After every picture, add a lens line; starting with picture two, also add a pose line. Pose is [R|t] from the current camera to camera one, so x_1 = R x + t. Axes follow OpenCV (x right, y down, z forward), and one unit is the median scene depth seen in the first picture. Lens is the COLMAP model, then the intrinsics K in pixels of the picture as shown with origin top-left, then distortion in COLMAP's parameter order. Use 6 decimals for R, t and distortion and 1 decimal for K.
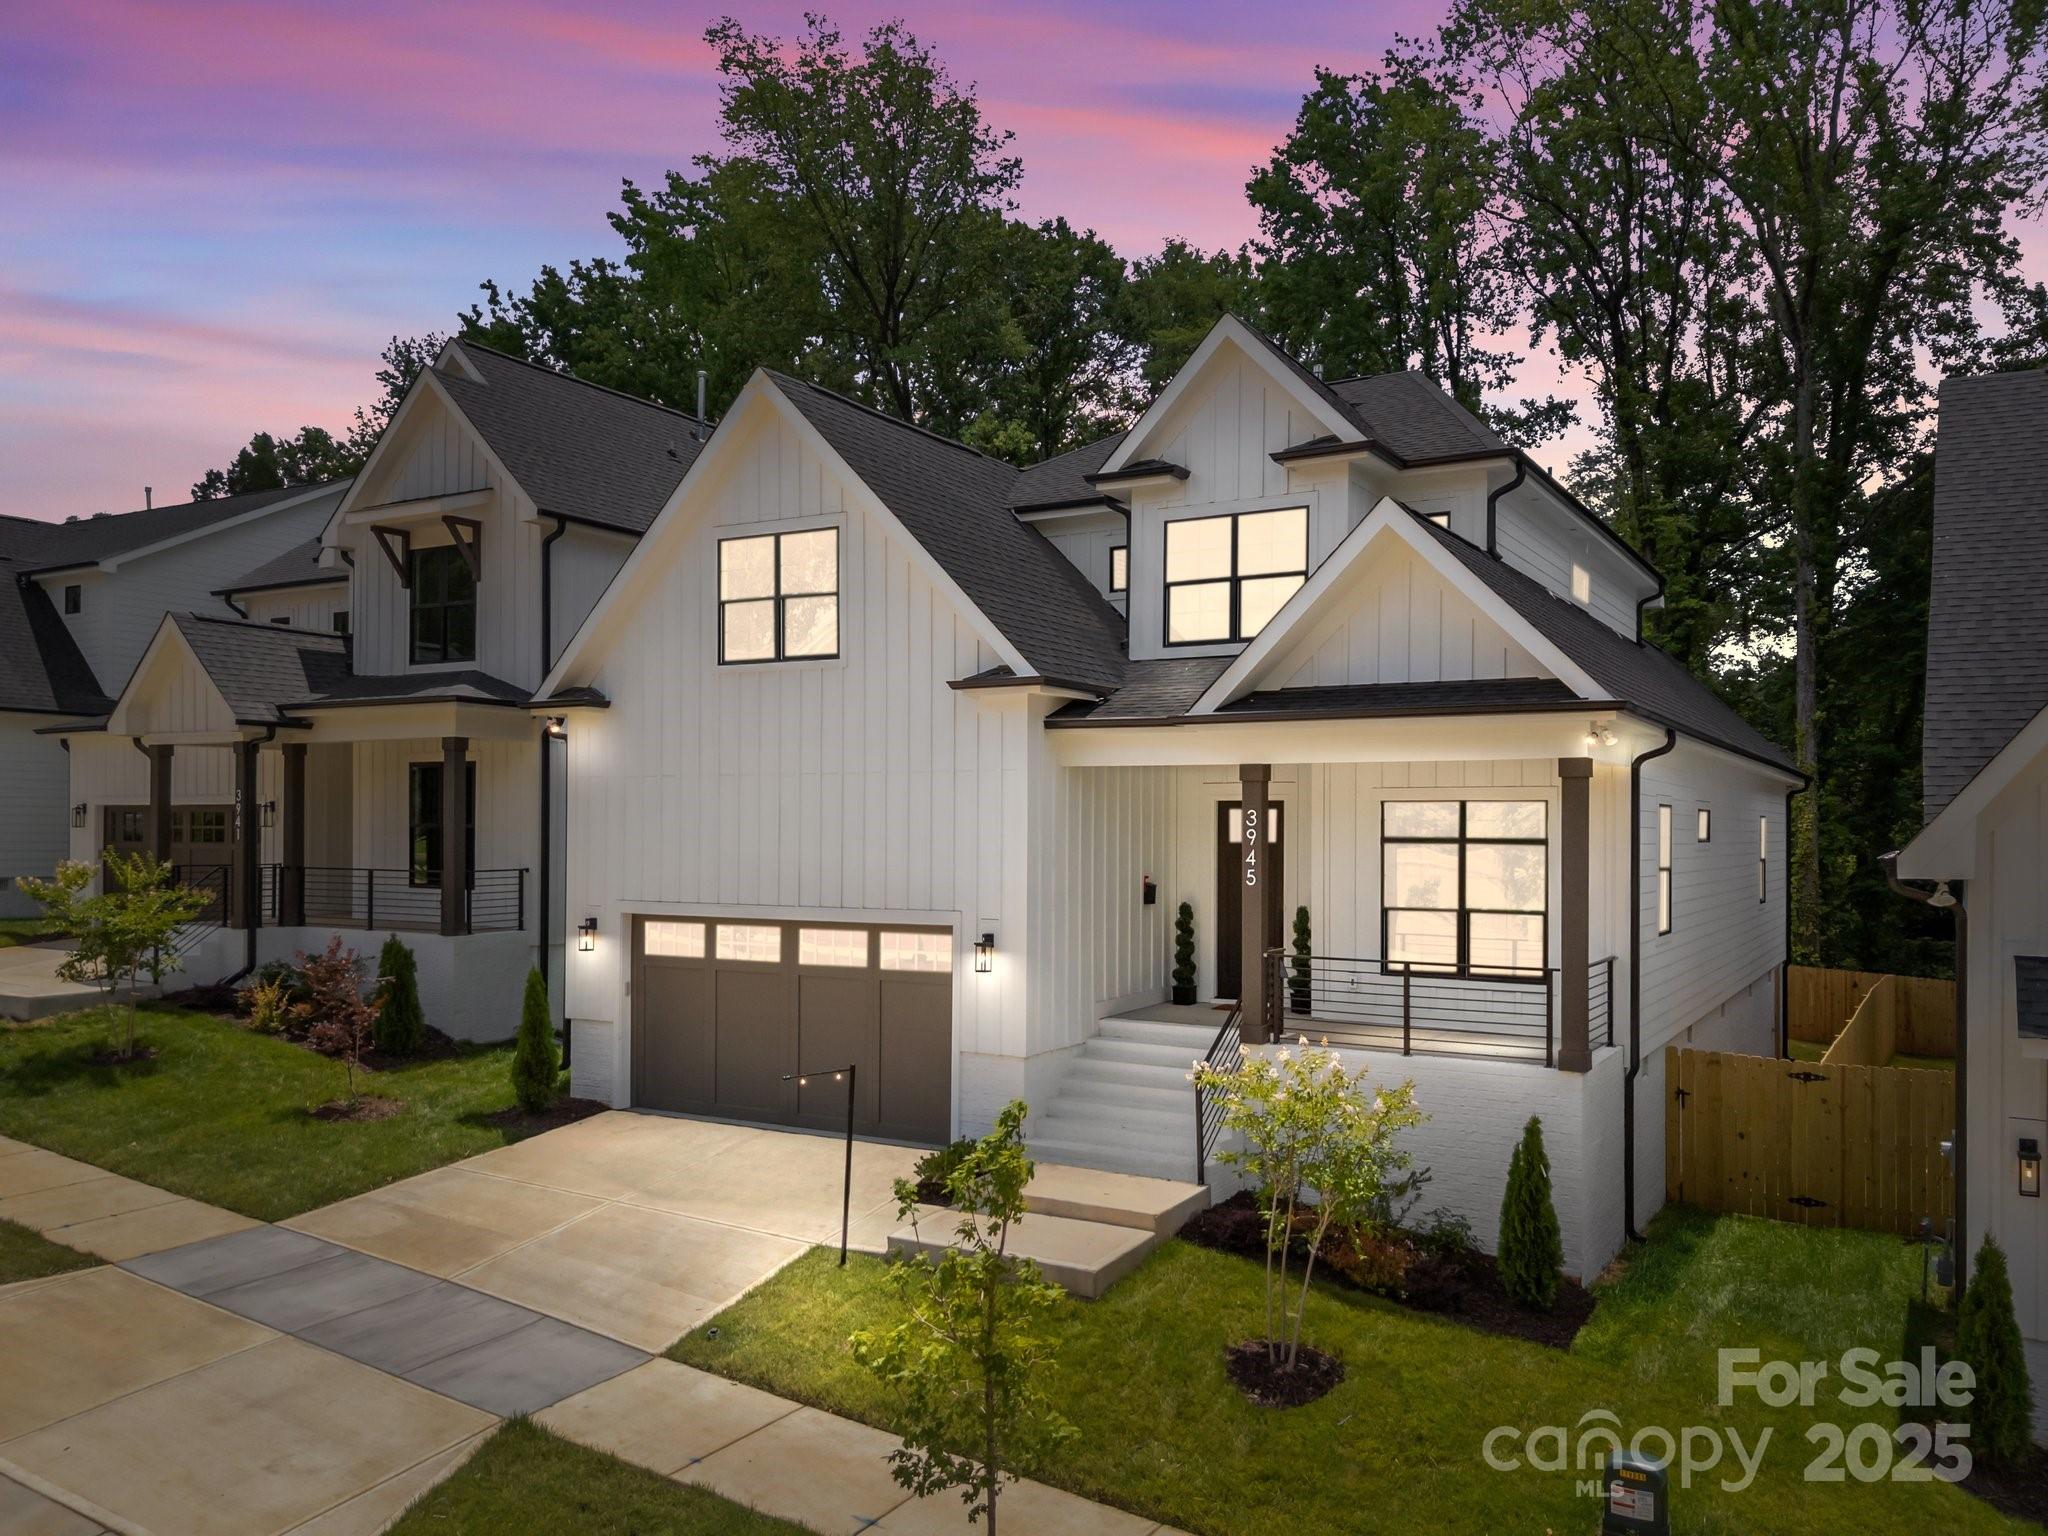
lens RADIAL K [[1559.6, 0, 1069.4], [0, 1559.6, 768.1], [0, 0, 1]] dist [0.031579, -0.003371]
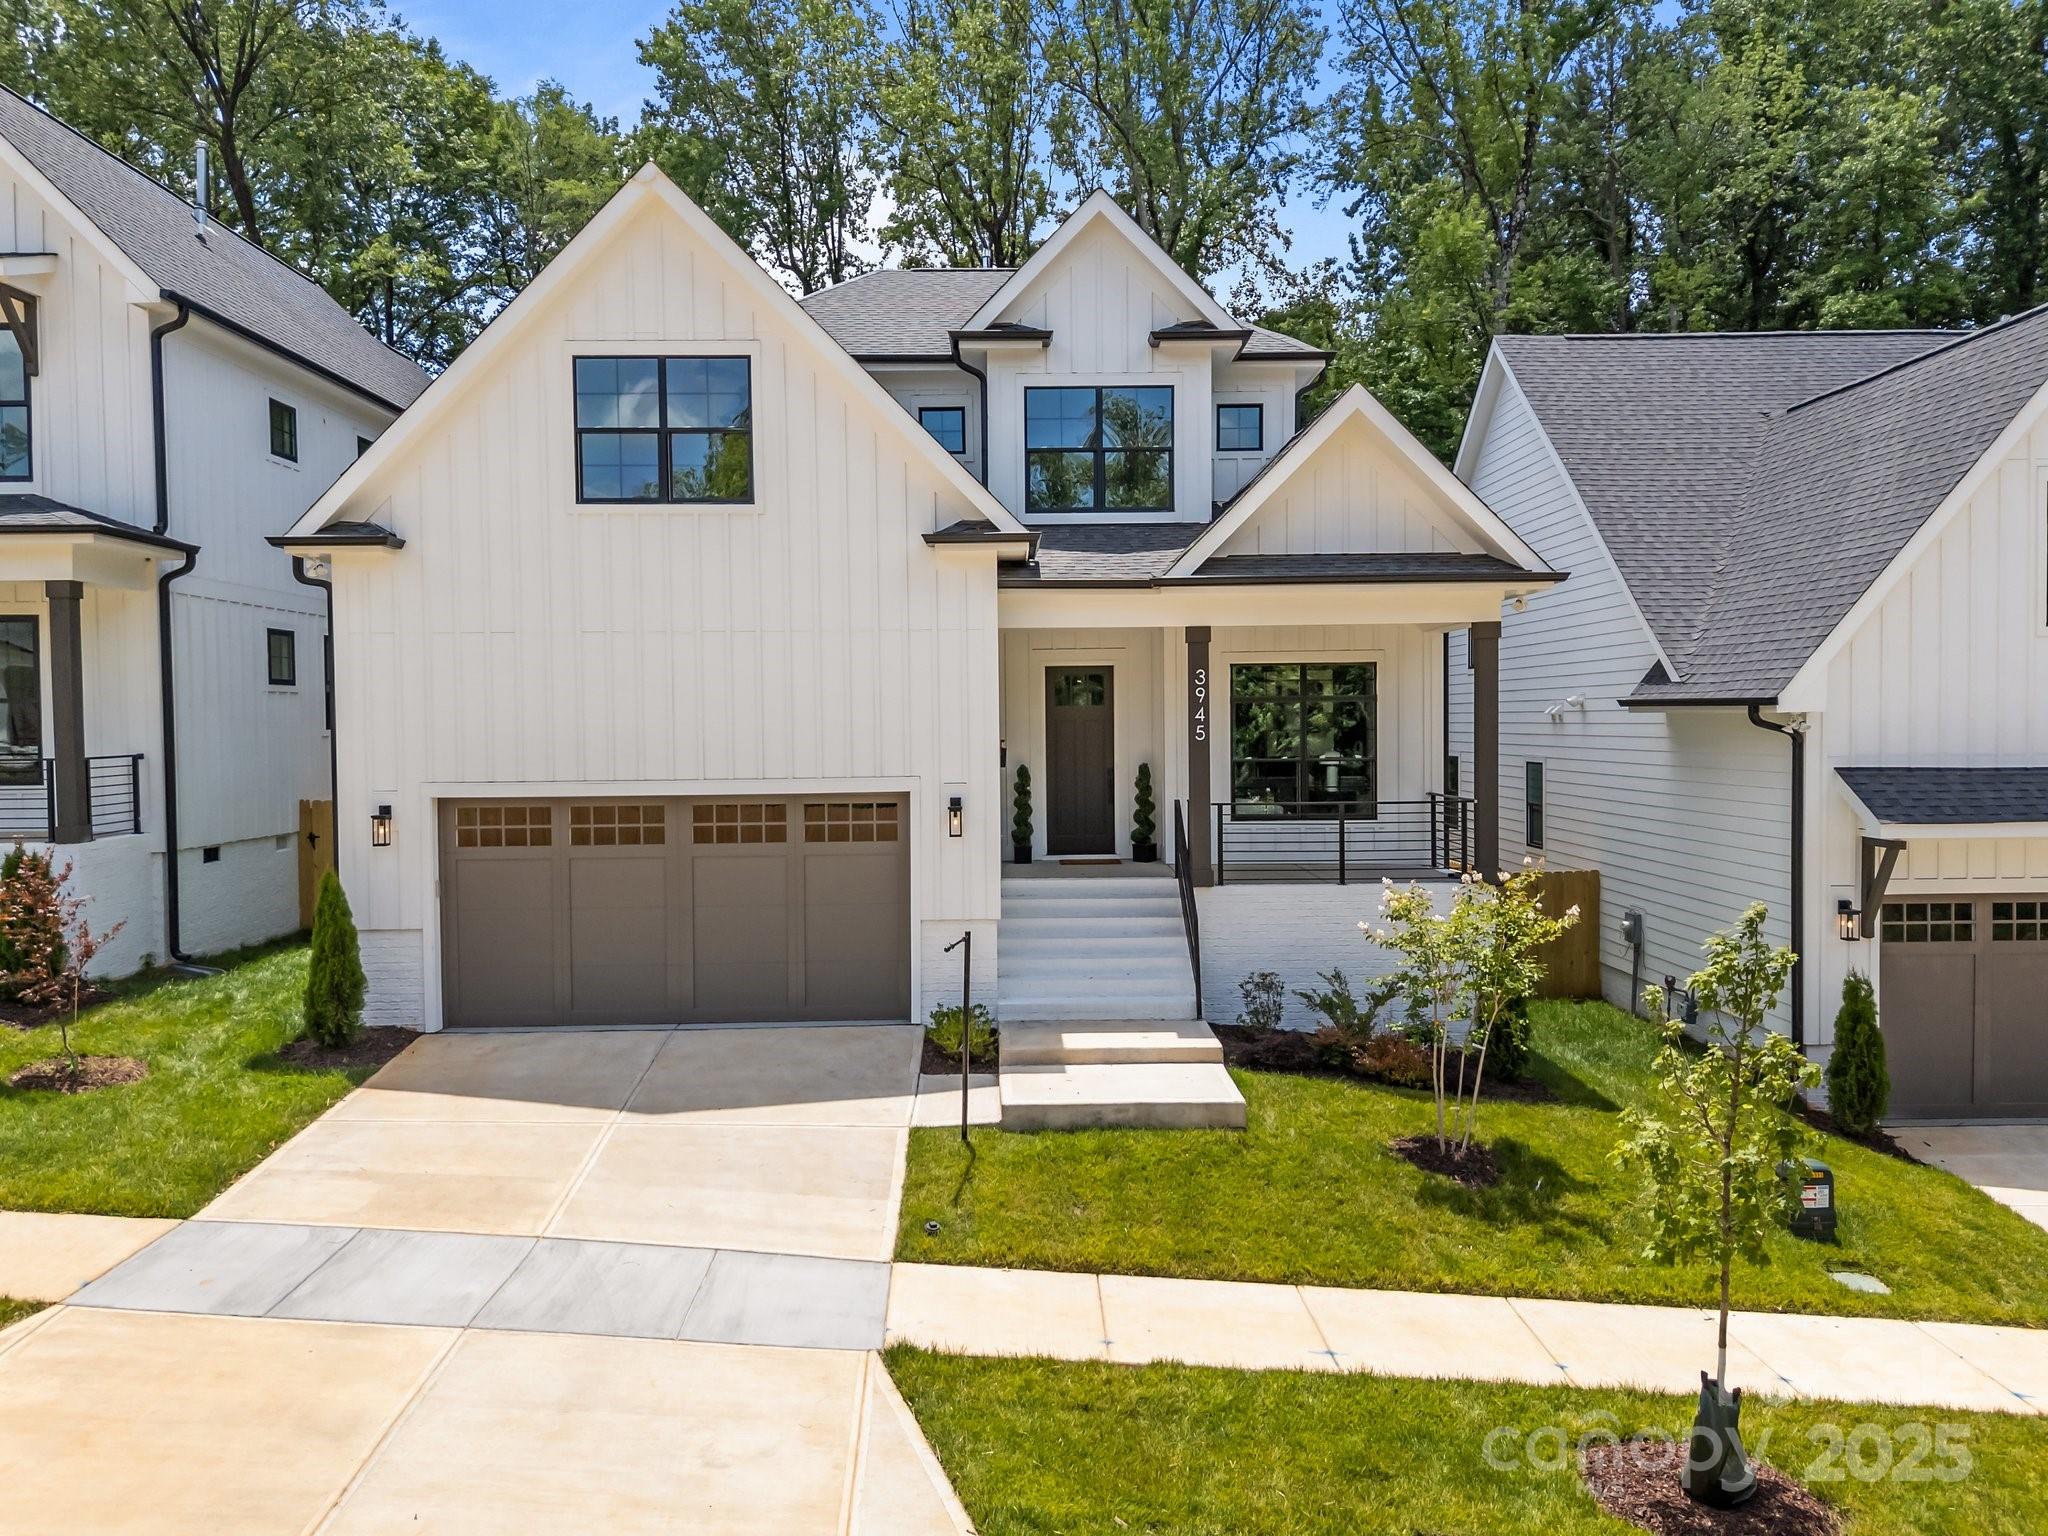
lens RADIAL K [[1476.9, 0, 1038.5], [0, 1476.9, 761.0], [0, 0, 1]] dist [0.039566, -0.003545]
pose [[0.857150, -0.028747, 0.514265, -0.498125], [-0.005449, 0.997879, 0.064862, 0.023964], [-0.515039, -0.058398, 0.855175, 0.192319]]
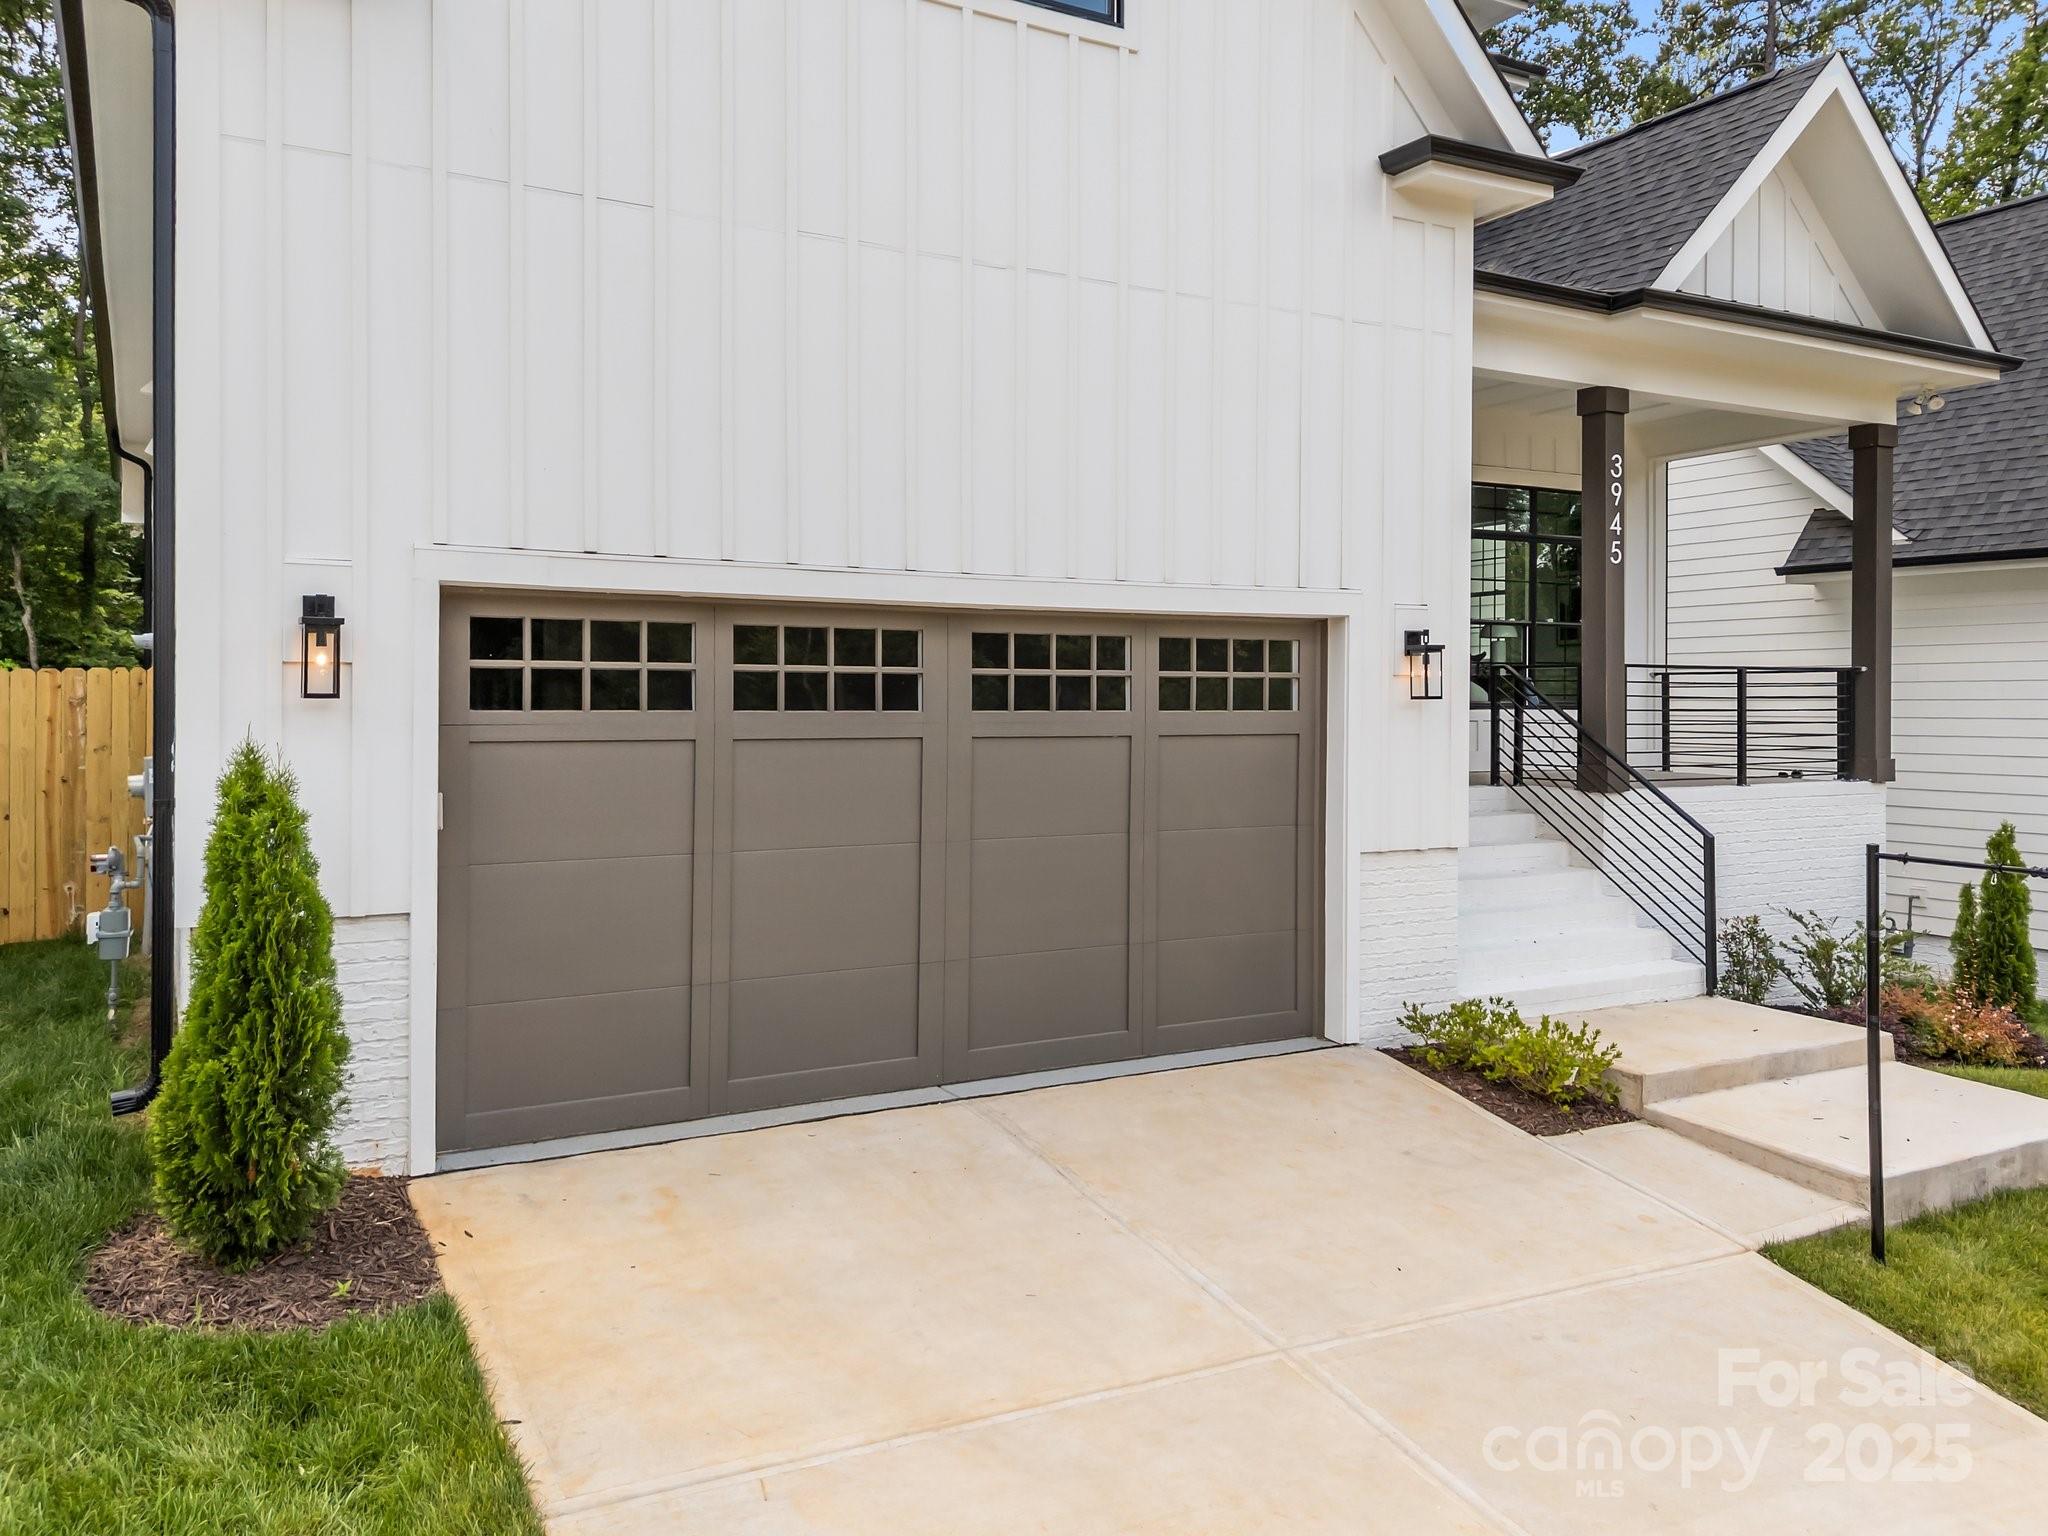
lens RADIAL K [[1490.9, 0, 937.6], [0, 1490.9, 706.7], [0, 0, 1]] dist [0.011457, 0.000954]
pose [[0.540484, -0.007371, 0.841322, -0.590301], [-0.036155, 0.998834, 0.031979, 0.126496], [-0.840577, -0.047702, 0.539588, 0.893988]]
